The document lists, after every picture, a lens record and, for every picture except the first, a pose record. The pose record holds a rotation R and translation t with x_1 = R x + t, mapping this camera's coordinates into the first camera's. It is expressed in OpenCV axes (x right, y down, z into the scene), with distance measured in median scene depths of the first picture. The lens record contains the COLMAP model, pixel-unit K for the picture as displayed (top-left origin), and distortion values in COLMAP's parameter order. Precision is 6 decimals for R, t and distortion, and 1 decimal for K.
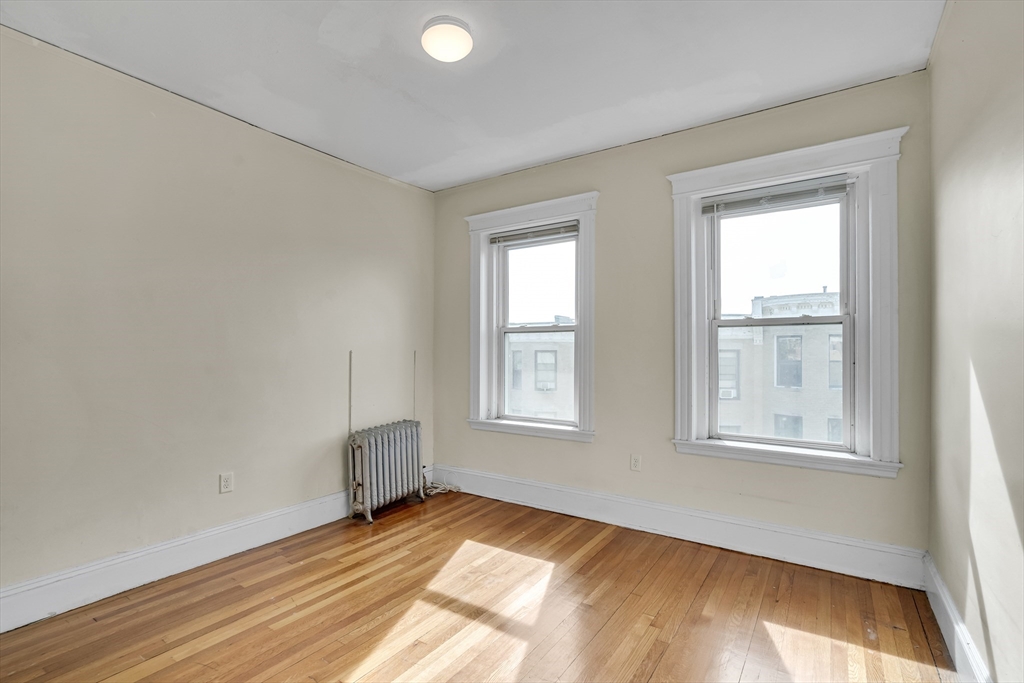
lens RADIAL K [[491.1, 0, 498.3], [0, 491.1, 353.5], [0, 0, 1]] dist [0.004121, 0.000946]
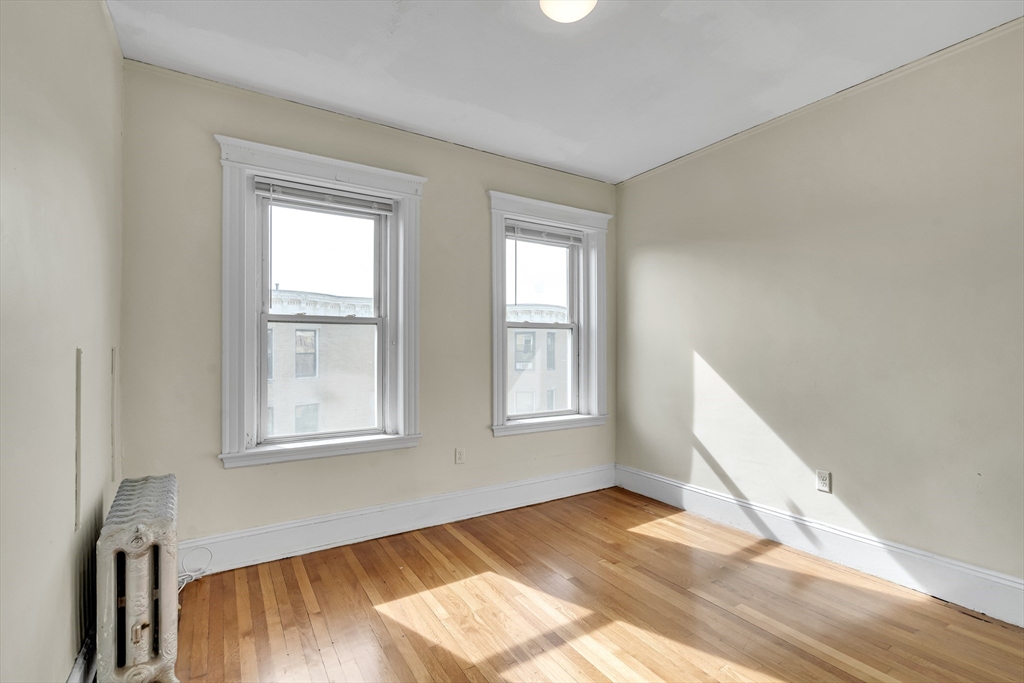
lens RADIAL K [[491.1, 0, 511.6], [0, 491.1, 347.7], [0, 0, 1]] dist [0.004121, 0.000946]
pose [[0.365362, -0.002148, 0.930863, -0.656851], [0.004016, 0.999992, 0.000731, -0.004995], [-0.930857, 0.003472, 0.365367, 0.533057]]
